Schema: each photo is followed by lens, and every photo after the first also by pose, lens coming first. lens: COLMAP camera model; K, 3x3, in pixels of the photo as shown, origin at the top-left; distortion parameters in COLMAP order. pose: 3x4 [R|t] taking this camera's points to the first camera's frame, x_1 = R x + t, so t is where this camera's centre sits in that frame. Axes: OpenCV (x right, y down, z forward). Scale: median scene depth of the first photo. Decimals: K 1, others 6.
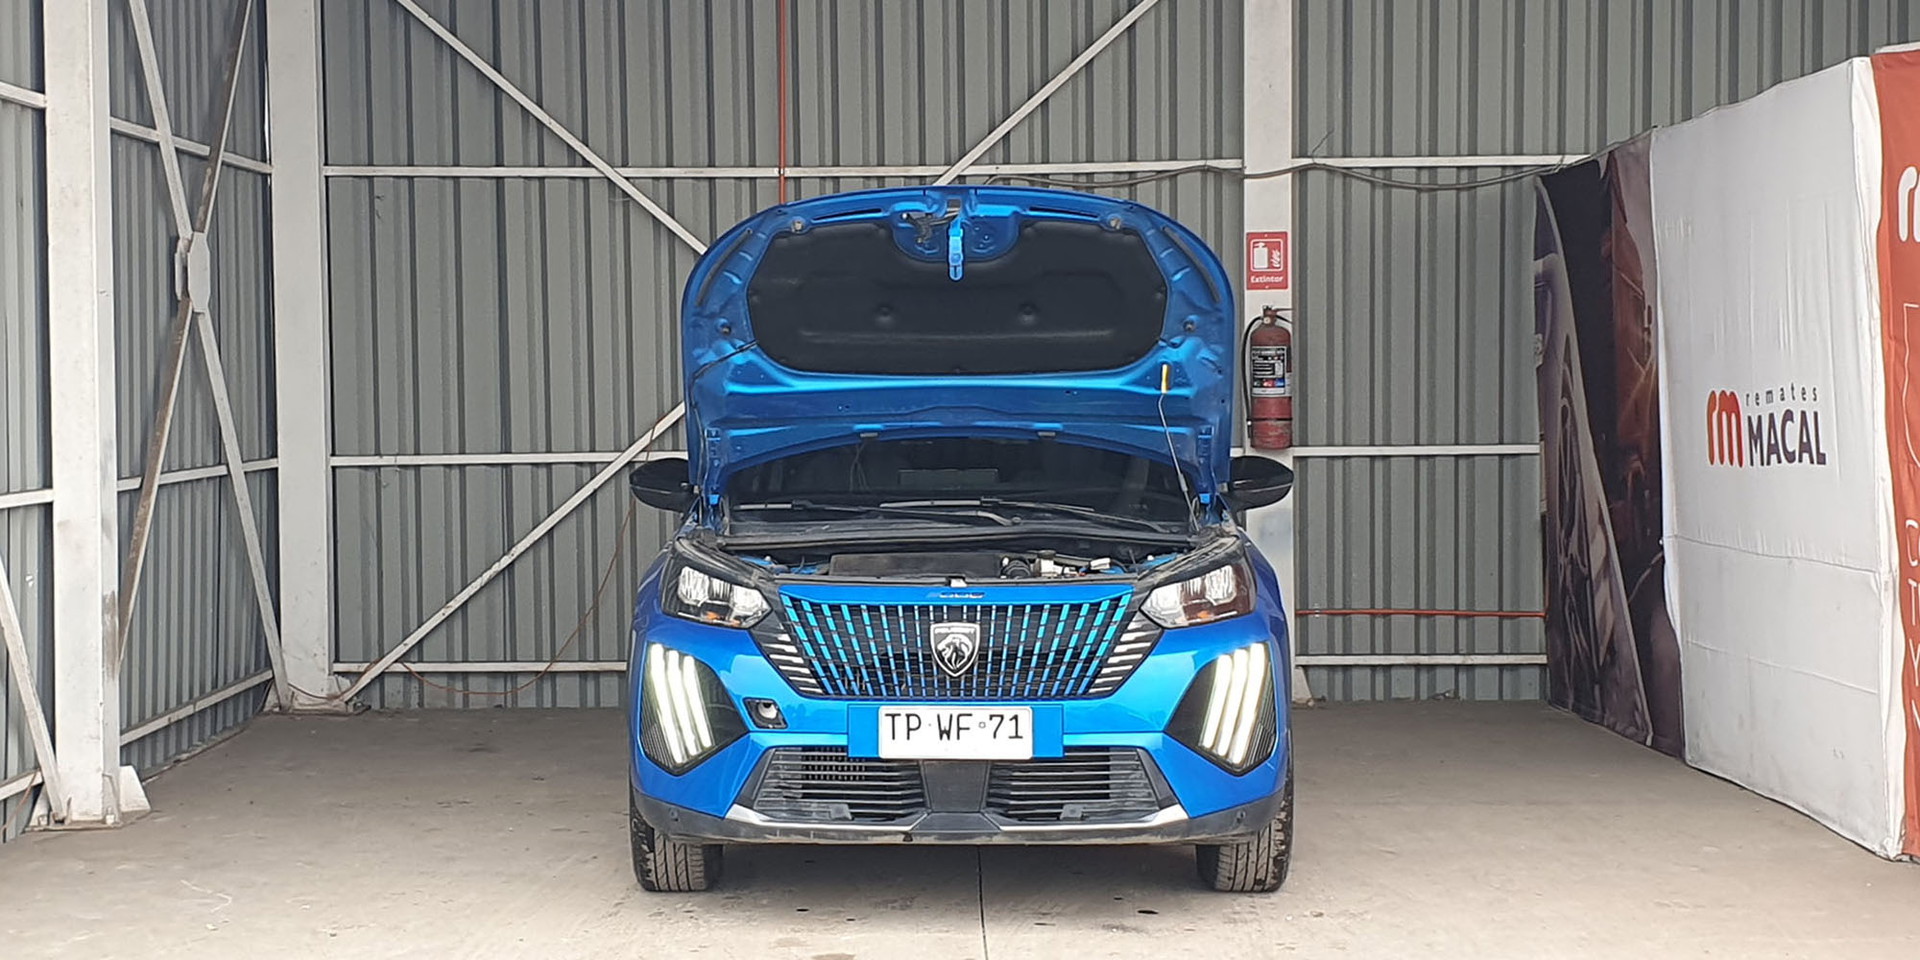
lens RADIAL K [[3606.6, 0, 862.7], [0, 3606.6, 455.9], [0, 0, 1]] dist [0.315253, 0.000000]
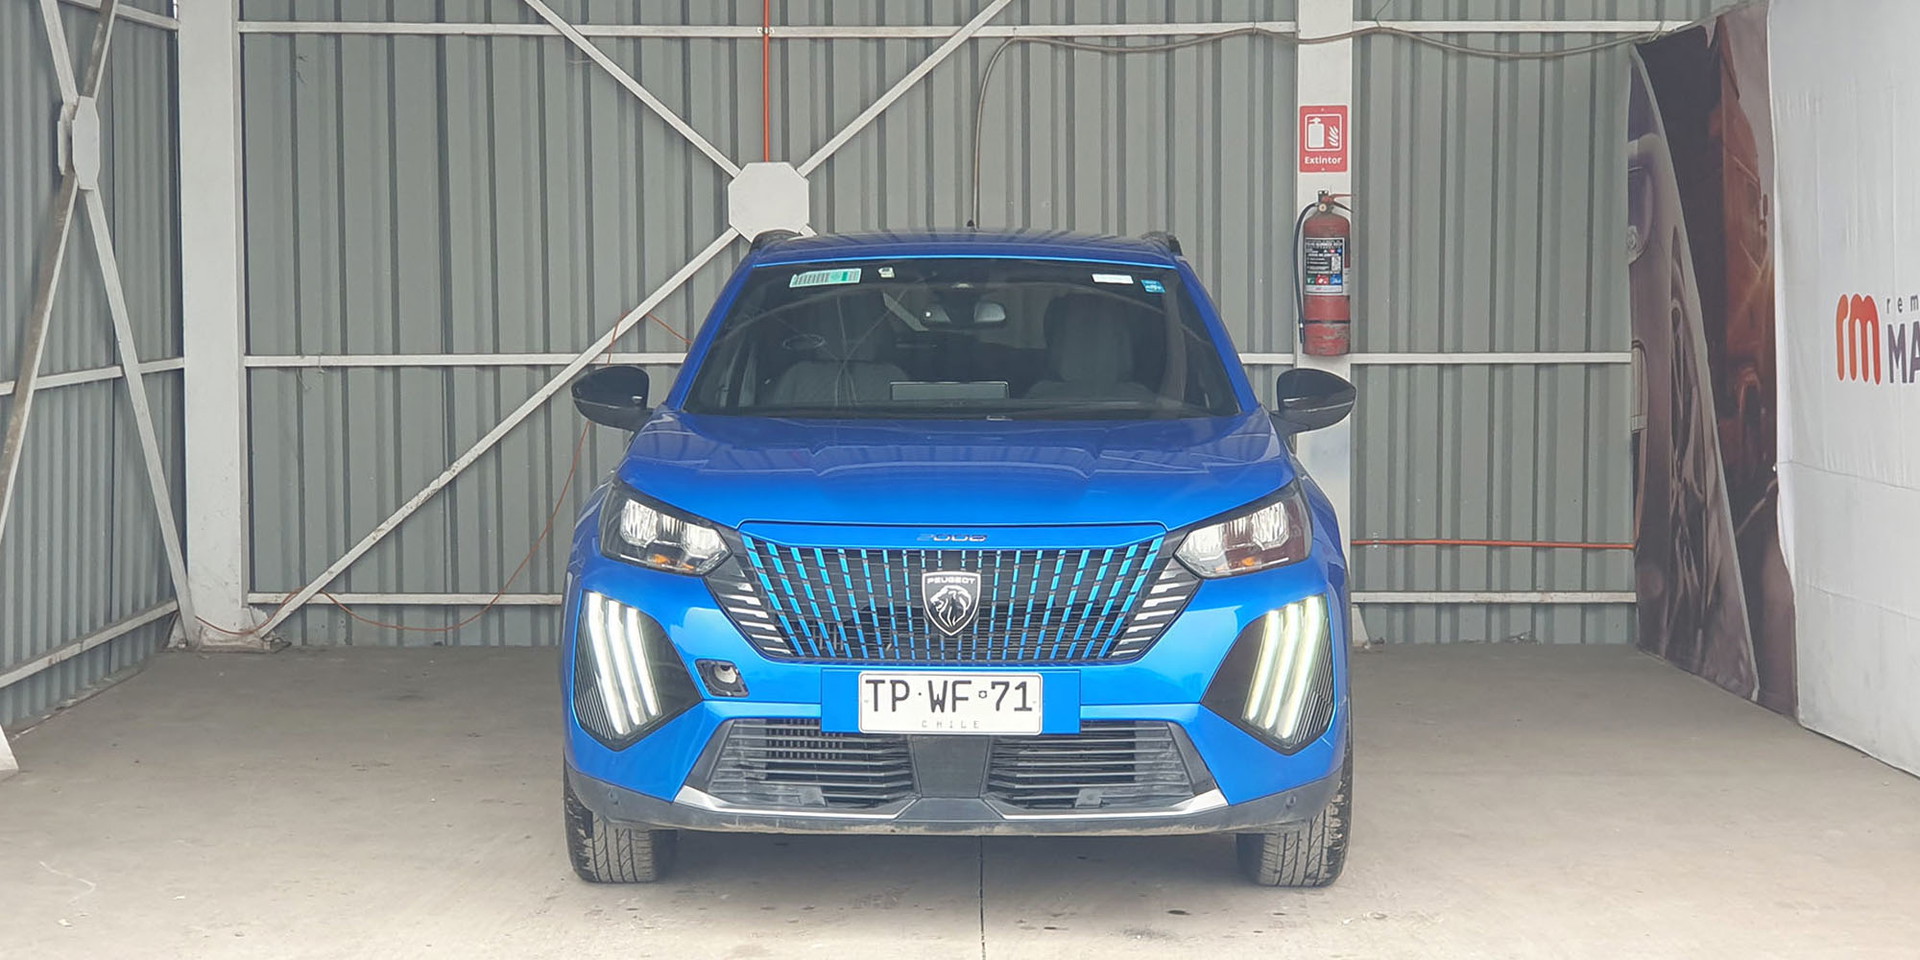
lens RADIAL K [[3841.9, 0, 903.9], [0, 3841.9, 440.5], [0, 0, 1]] dist [0.169576, 0.000000]
pose [[0.999956, 0.007169, 0.006095, 0.006226], [-0.007318, 0.999667, 0.024760, -0.003899], [-0.005916, -0.024804, 0.999675, 0.079496]]
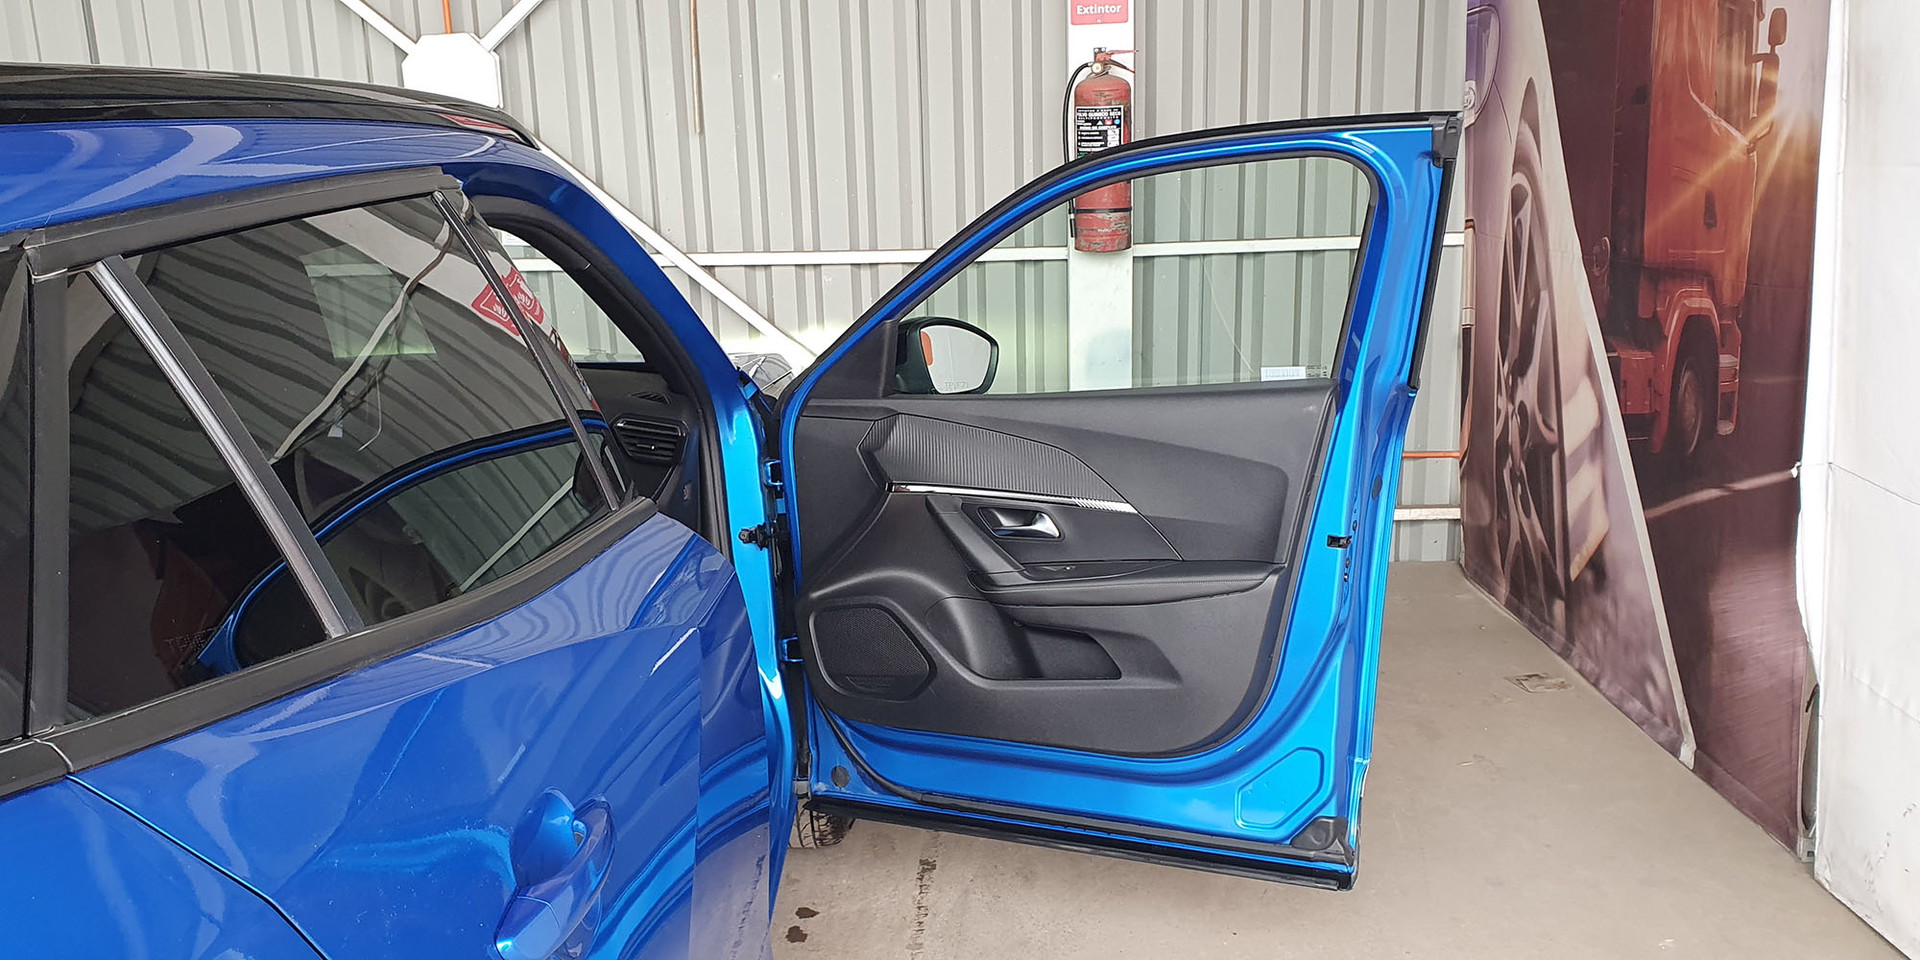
lens RADIAL K [[1564.4, 0, 954.9], [0, 1564.4, 466.8], [0, 0, 1]] dist [0.015392, 0.019993]
pose [[0.999357, -0.014156, -0.032934, 0.097761], [0.020223, 0.981206, 0.191899, -0.021272], [0.029599, -0.192441, 0.980862, 0.717940]]
